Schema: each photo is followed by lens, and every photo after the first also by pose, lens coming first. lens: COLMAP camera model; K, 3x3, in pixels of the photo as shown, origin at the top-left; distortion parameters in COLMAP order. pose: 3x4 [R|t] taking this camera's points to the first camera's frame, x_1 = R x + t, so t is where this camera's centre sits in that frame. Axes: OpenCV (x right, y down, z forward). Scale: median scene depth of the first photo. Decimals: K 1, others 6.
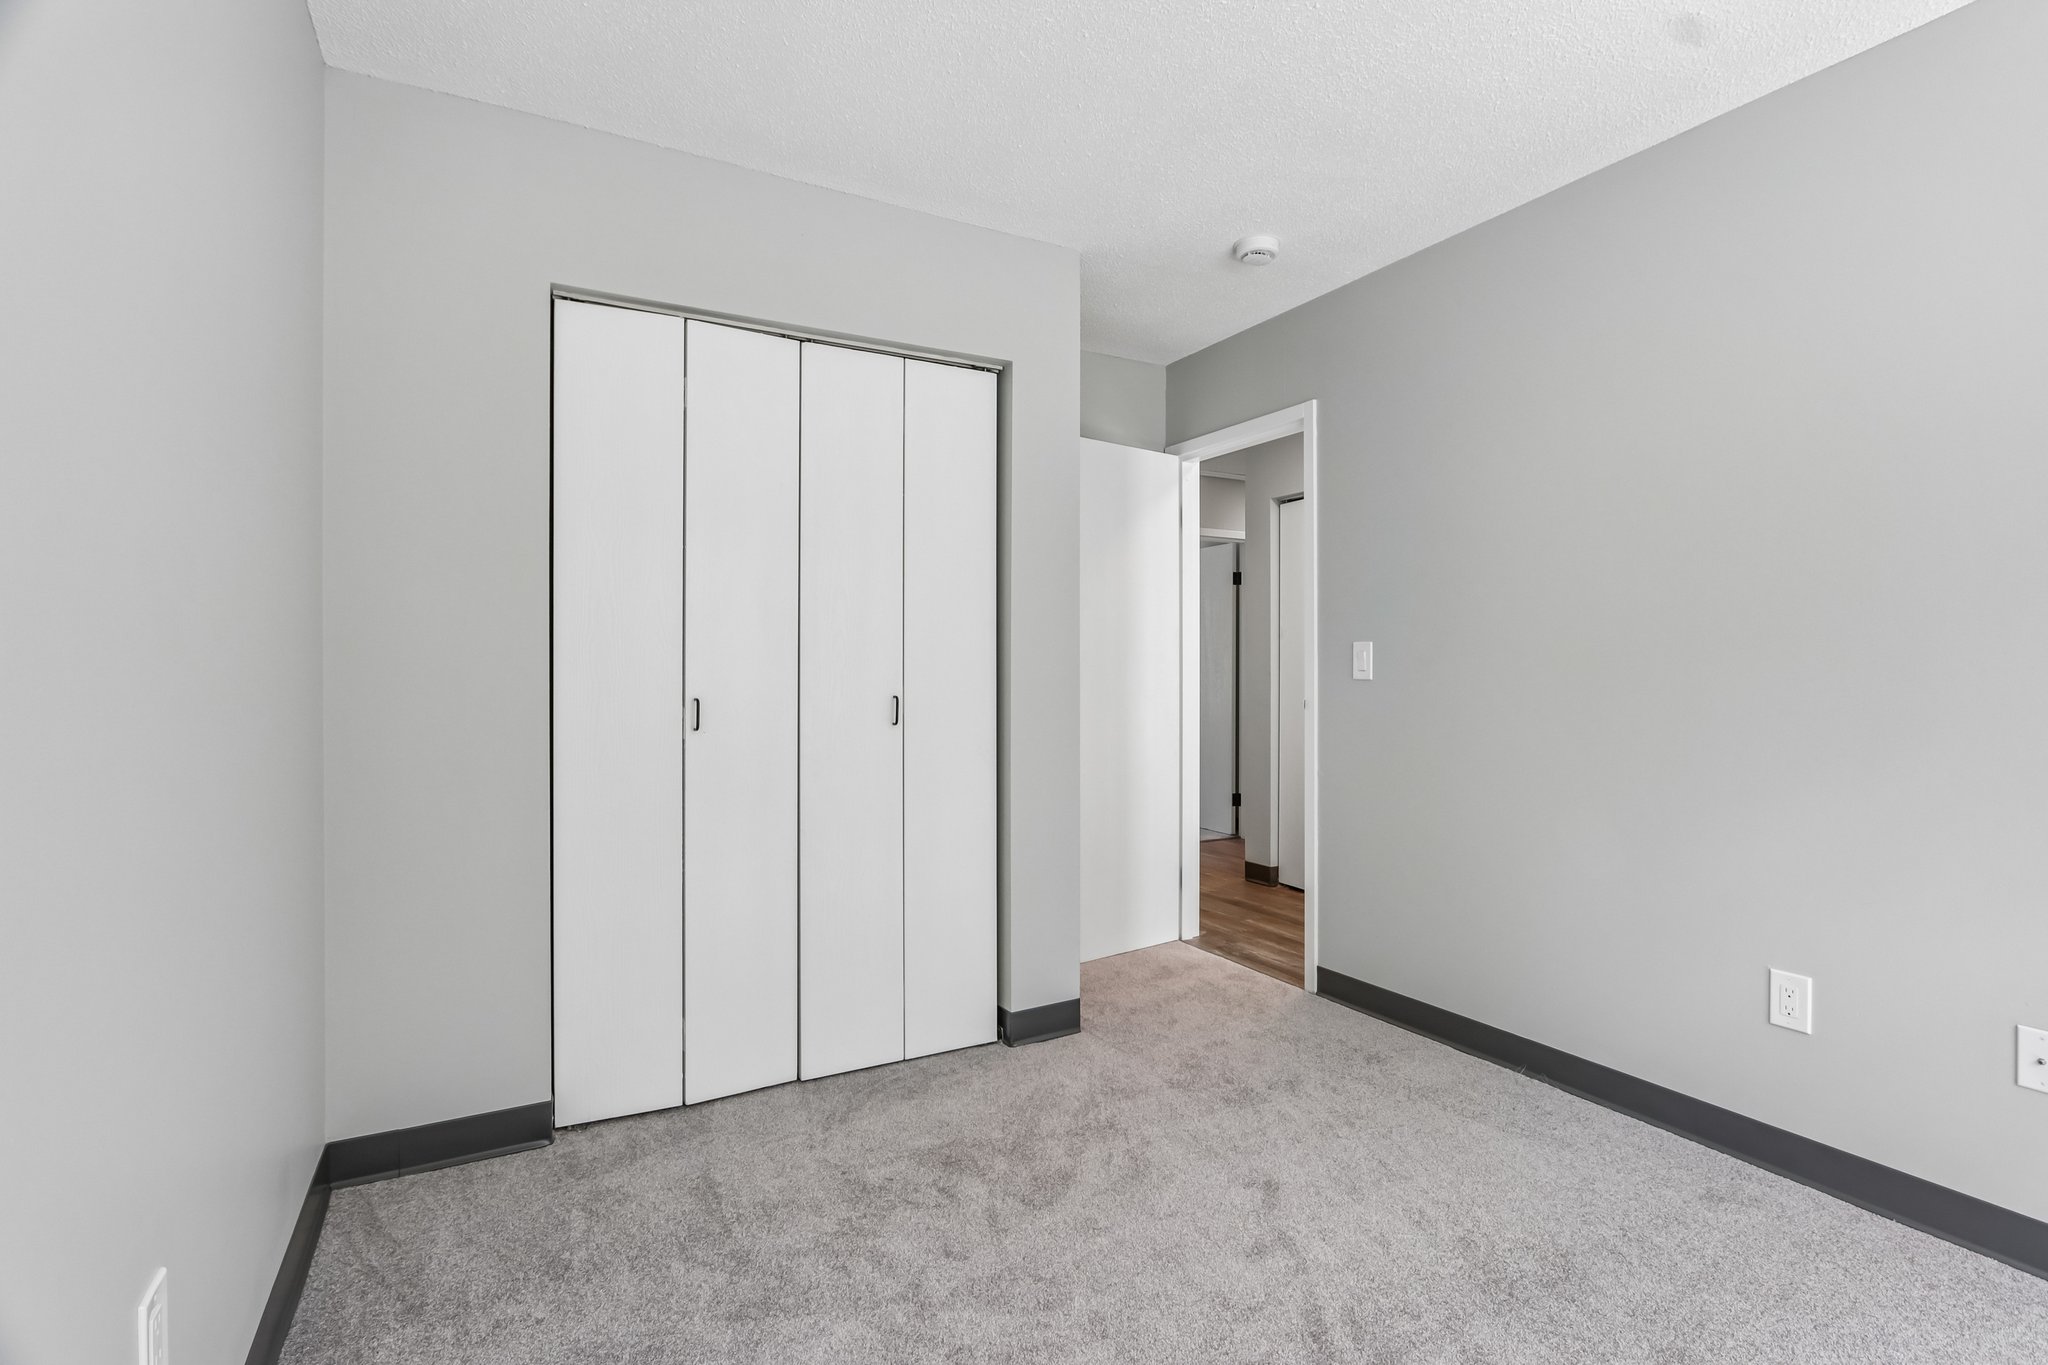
lens RADIAL K [[965.5, 0, 1032.0], [0, 965.5, 677.9], [0, 0, 1]] dist [-0.003745, -0.000529]
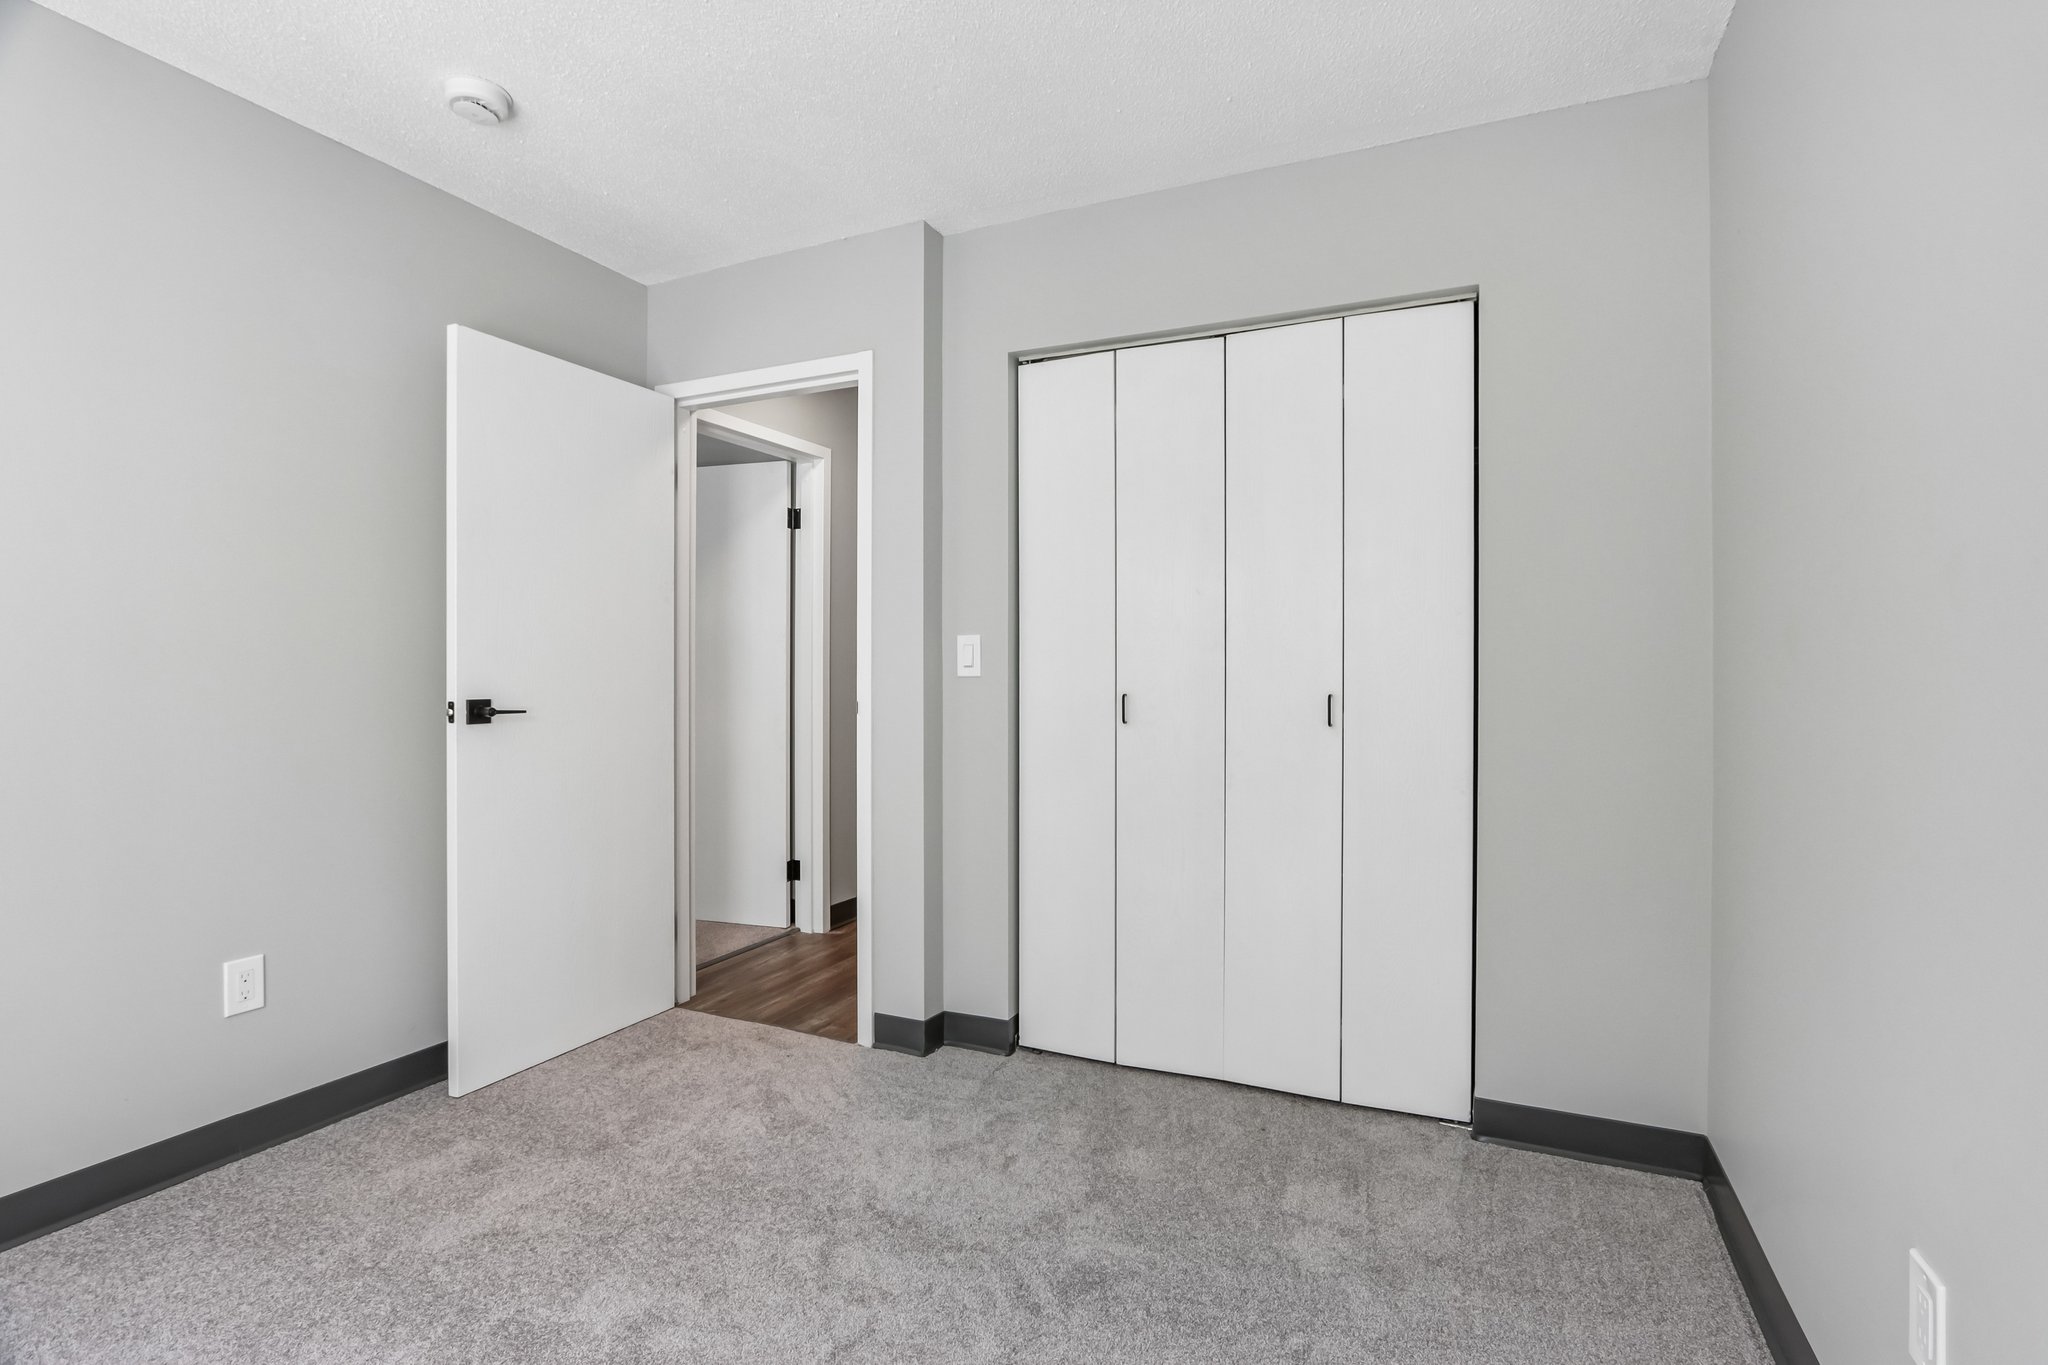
lens RADIAL K [[965.5, 0, 1032.0], [0, 965.5, 677.9], [0, 0, 1]] dist [-0.003745, -0.000529]
pose [[0.604914, 0.004040, -0.796281, 0.466466], [-0.003787, 0.999990, 0.002197, 0.000047], [0.796282, 0.001686, 0.604923, 0.265848]]
